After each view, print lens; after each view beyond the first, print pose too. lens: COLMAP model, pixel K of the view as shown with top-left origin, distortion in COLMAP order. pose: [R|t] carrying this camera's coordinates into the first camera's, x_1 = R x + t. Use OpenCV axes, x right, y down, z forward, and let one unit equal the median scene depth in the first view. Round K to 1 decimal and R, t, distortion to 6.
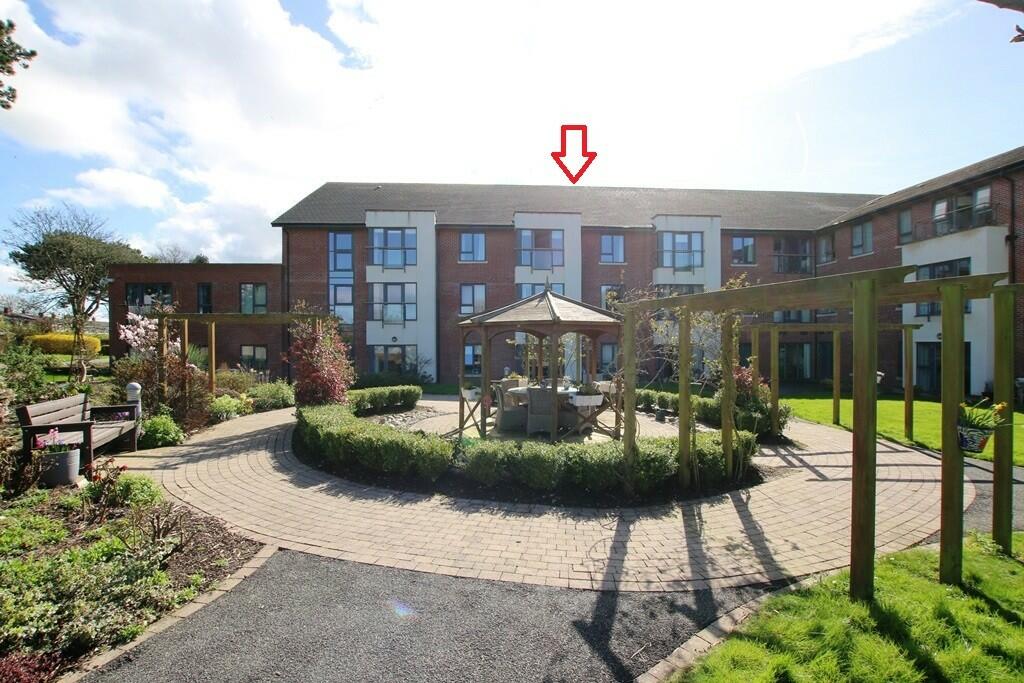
lens RADIAL K [[476.0, 0, 512.0], [0, 476.0, 341.5], [0, 0, 1]] dist [-0.013916, 0.001325]
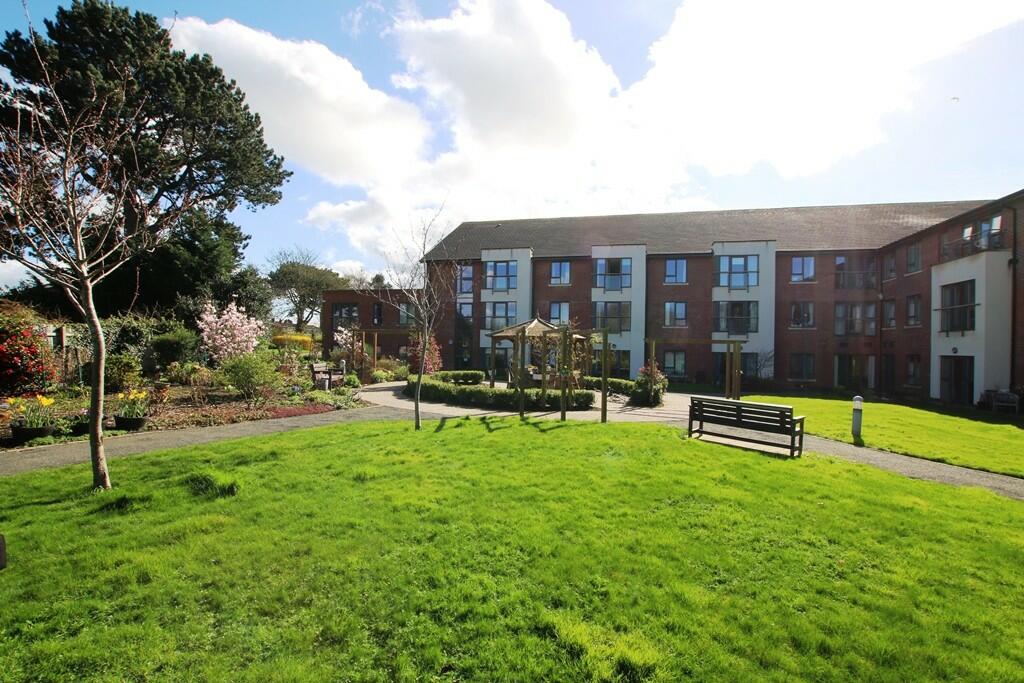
lens RADIAL K [[476.0, 0, 512.0], [0, 476.0, 341.5], [0, 0, 1]] dist [-0.013916, 0.001325]
pose [[0.952078, 0.018126, -0.305319, 0.195770], [-0.021773, 0.999726, -0.008542, -0.000007], [0.305080, 0.014780, 0.952212, -0.271568]]
